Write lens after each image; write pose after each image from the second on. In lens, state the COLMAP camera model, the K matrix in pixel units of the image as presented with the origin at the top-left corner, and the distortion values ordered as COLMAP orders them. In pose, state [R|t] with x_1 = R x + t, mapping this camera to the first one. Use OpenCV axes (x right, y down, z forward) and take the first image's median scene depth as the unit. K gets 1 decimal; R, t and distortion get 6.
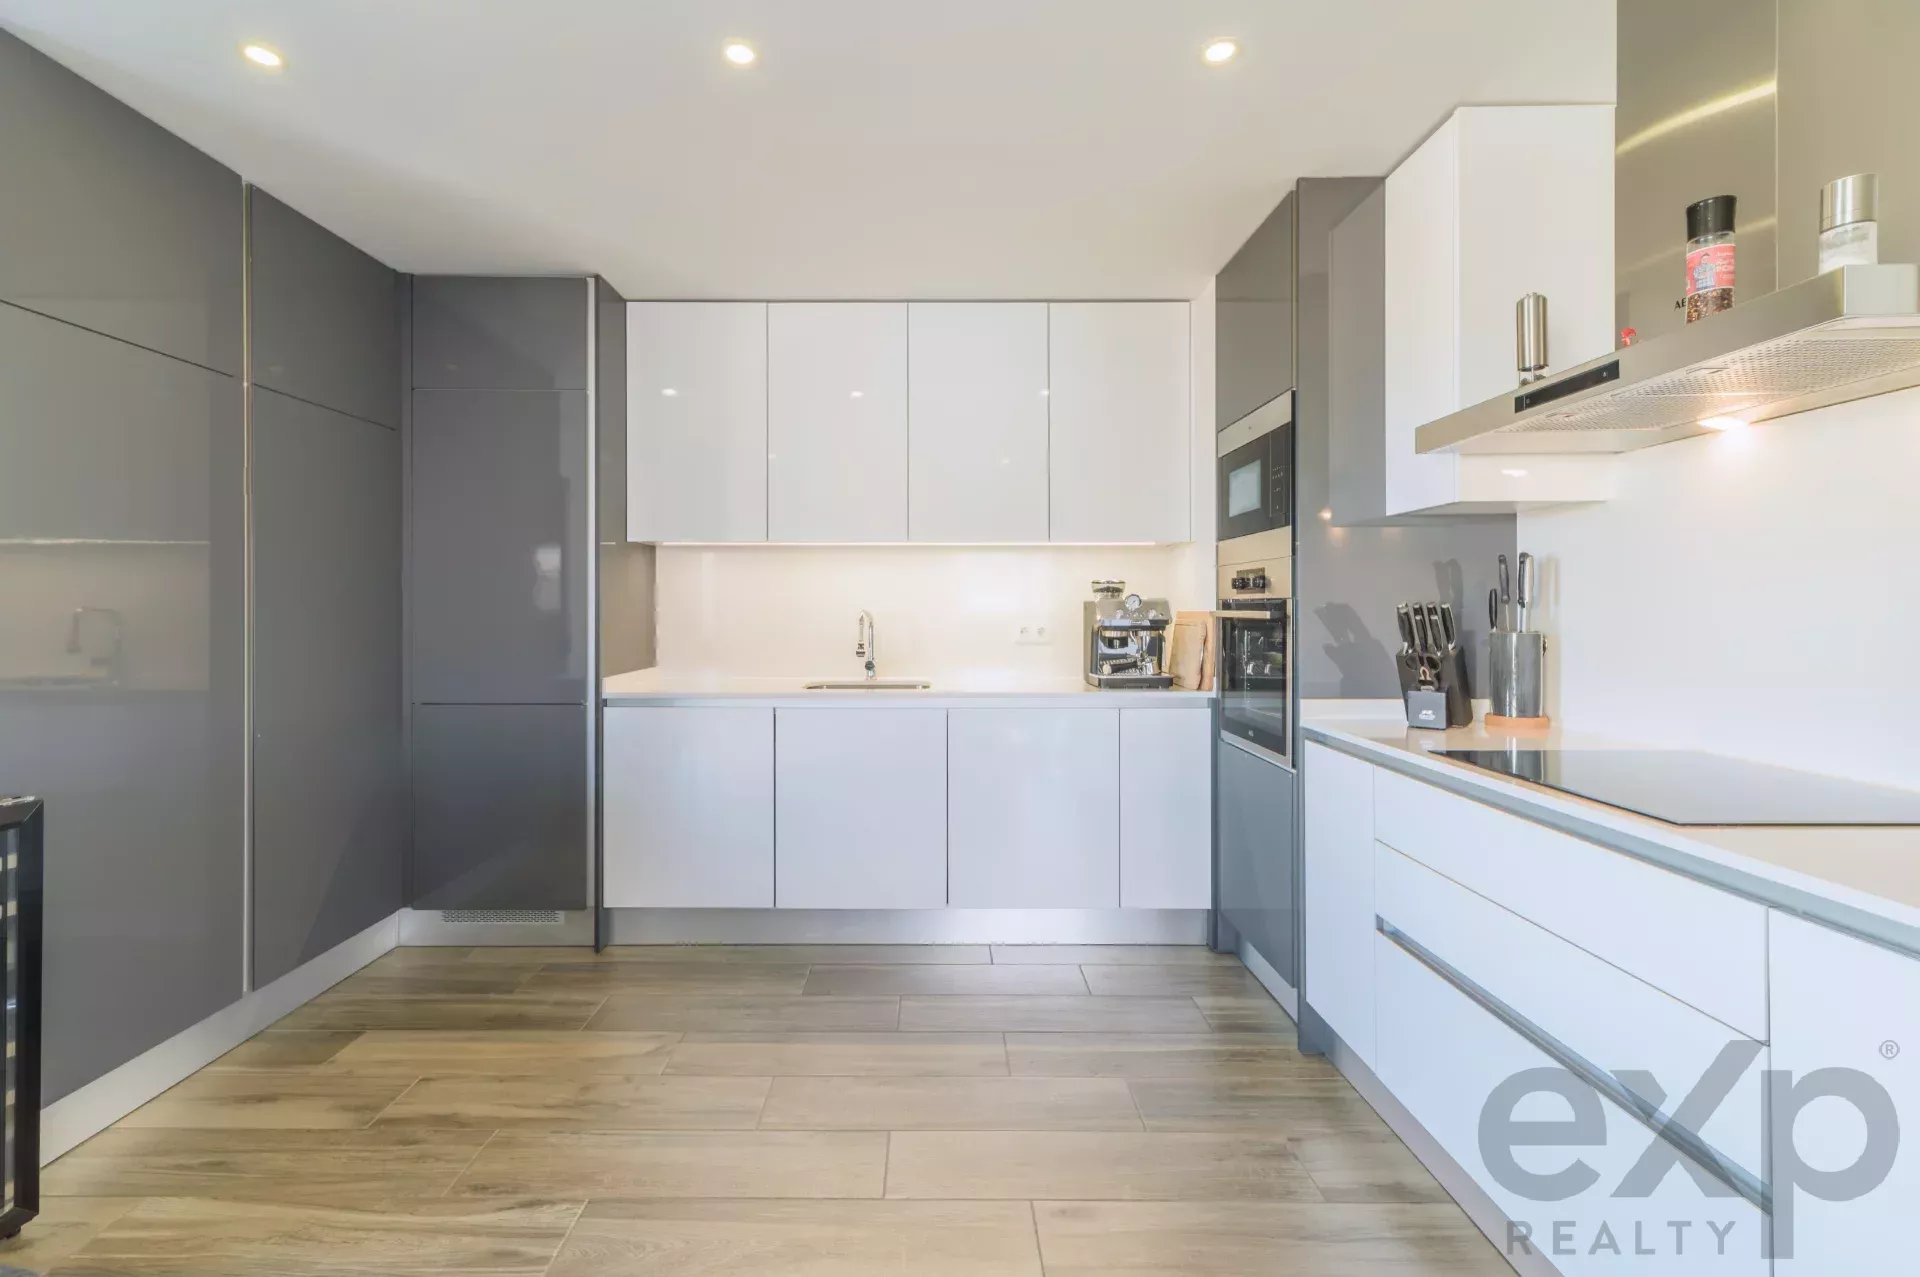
lens RADIAL K [[823.6, 0, 937.1], [0, 823.6, 609.9], [0, 0, 1]] dist [0.002067, 0.000176]
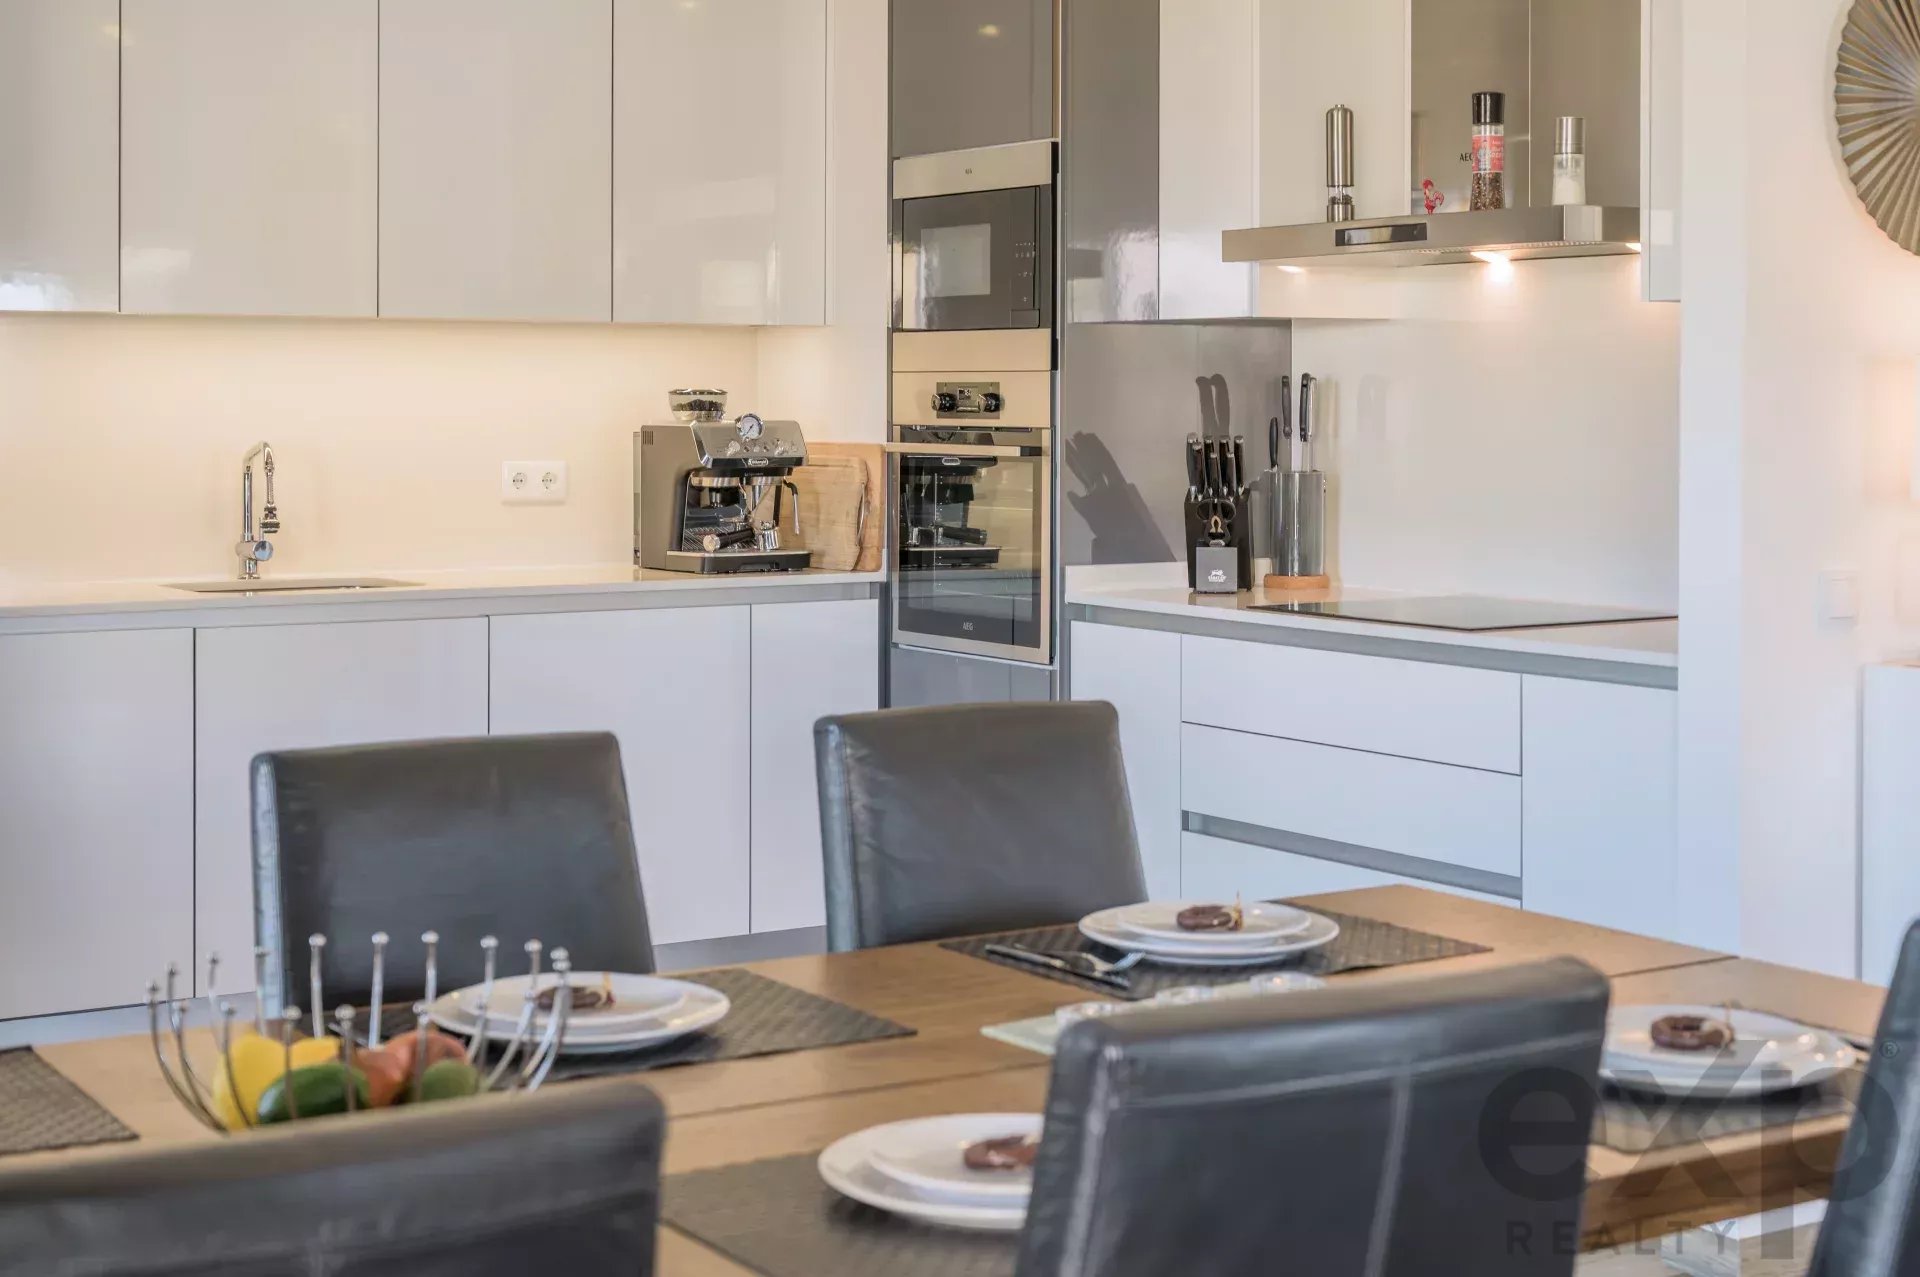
lens RADIAL K [[2660.4, 0, 952.6], [0, 2660.4, 433.2], [0, 0, 1]] dist [-0.010124, 0.047512]
pose [[0.836460, -0.000948, 0.548027, -0.744048], [-0.003399, 0.999970, 0.006916, -0.020743], [-0.548017, -0.007648, 0.836432, -0.733350]]
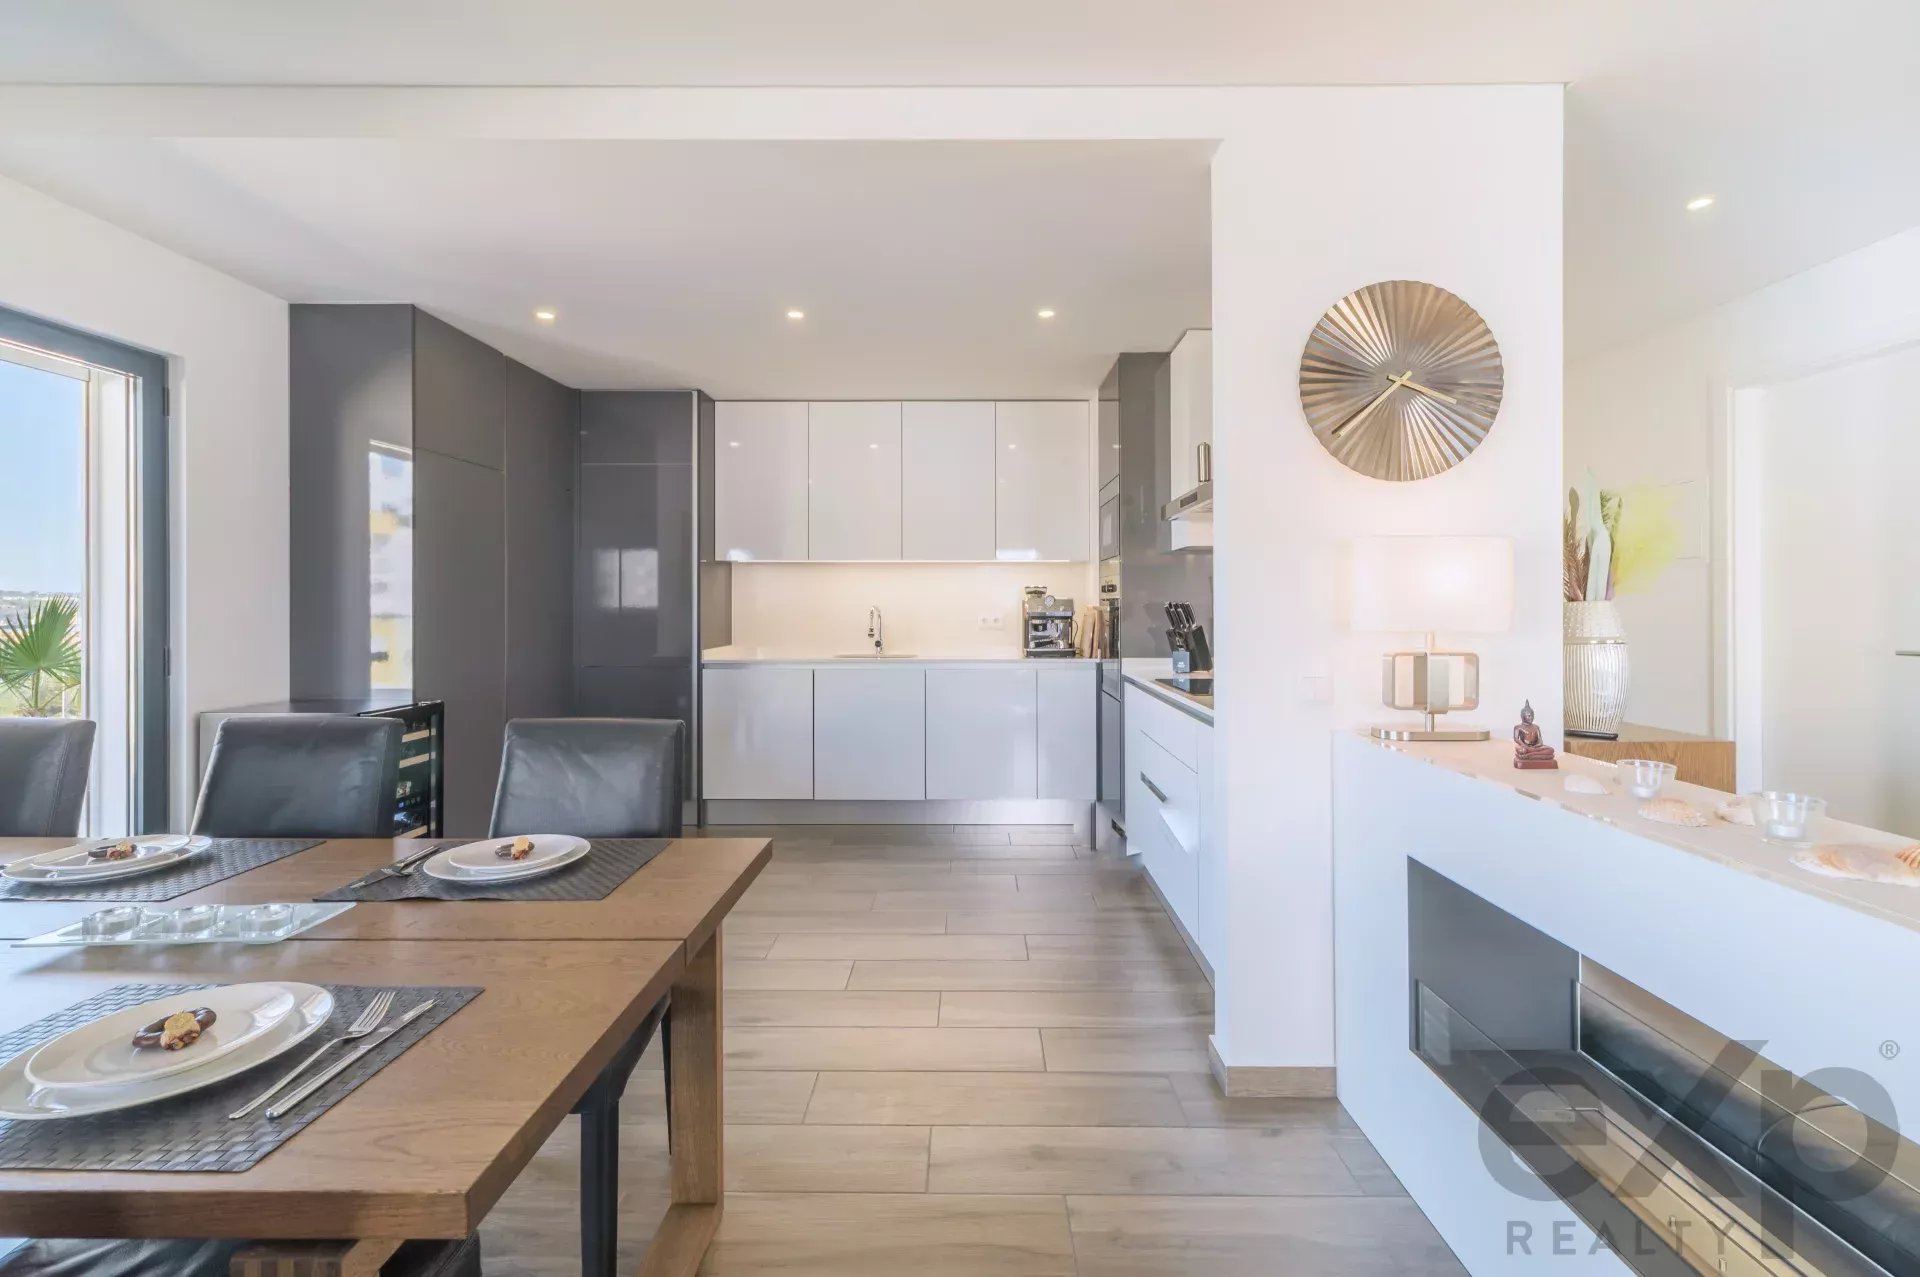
lens RADIAL K [[806.3, 0, 975.3], [0, 806.3, 602.5], [0, 0, 1]] dist [-0.001430, -0.000155]
pose [[0.999994, -0.000281, 0.003414, 0.103226], [0.000299, 0.999986, -0.005269, 0.001736], [-0.003412, 0.005270, 0.999980, -0.523327]]
